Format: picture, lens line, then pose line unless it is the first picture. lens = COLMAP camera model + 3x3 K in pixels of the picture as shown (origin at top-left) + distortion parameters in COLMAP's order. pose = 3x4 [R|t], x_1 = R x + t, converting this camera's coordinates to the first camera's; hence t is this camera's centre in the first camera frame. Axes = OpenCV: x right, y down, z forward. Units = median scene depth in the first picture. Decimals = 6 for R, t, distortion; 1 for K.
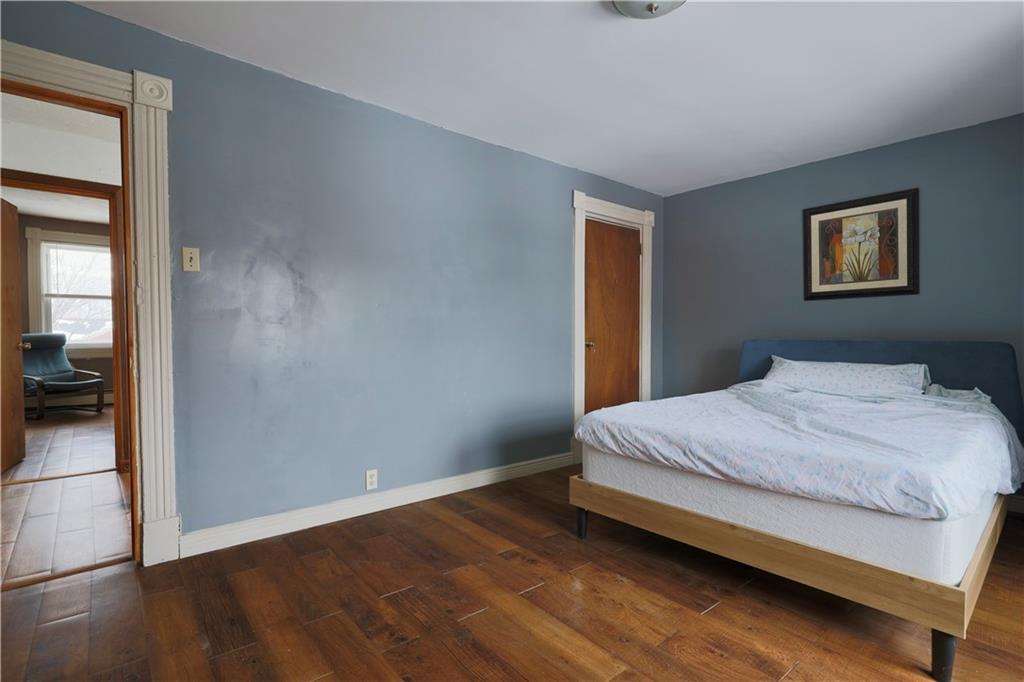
lens RADIAL K [[498.1, 0, 509.7], [0, 498.1, 342.2], [0, 0, 1]] dist [-0.000695, 0.000246]
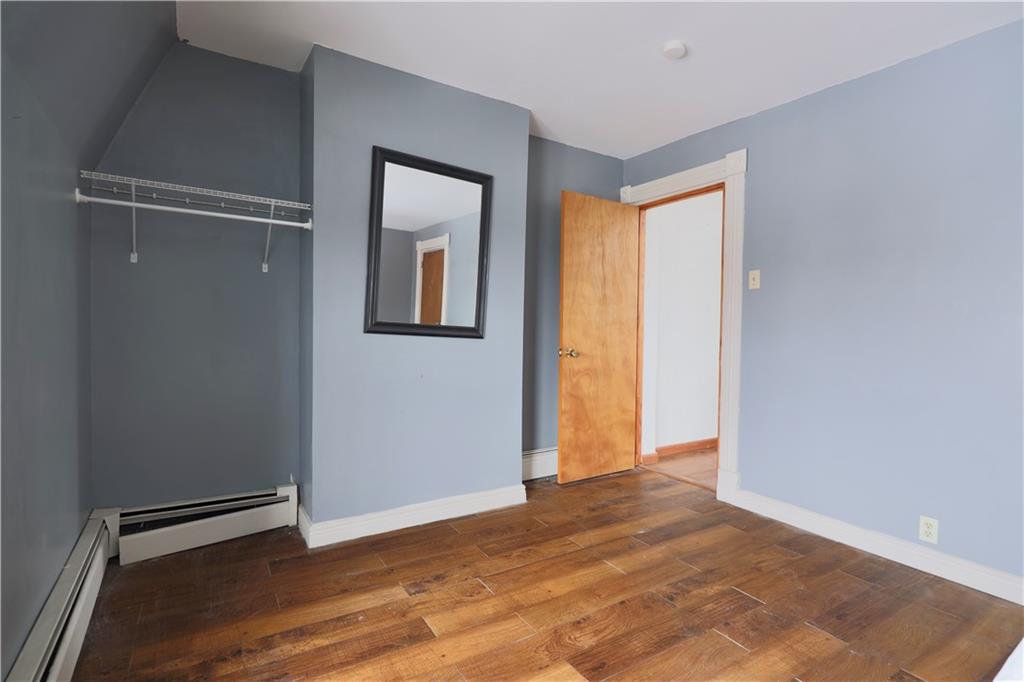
lens RADIAL K [[498.1, 0, 512.4], [0, 498.1, 336.6], [0, 0, 1]] dist [-0.000695, 0.000246]
pose [[-0.133799, 0.011710, -0.990939, 0.806899], [-0.040789, 0.999018, 0.017312, -0.017370], [0.990169, 0.042736, -0.133190, 0.625587]]
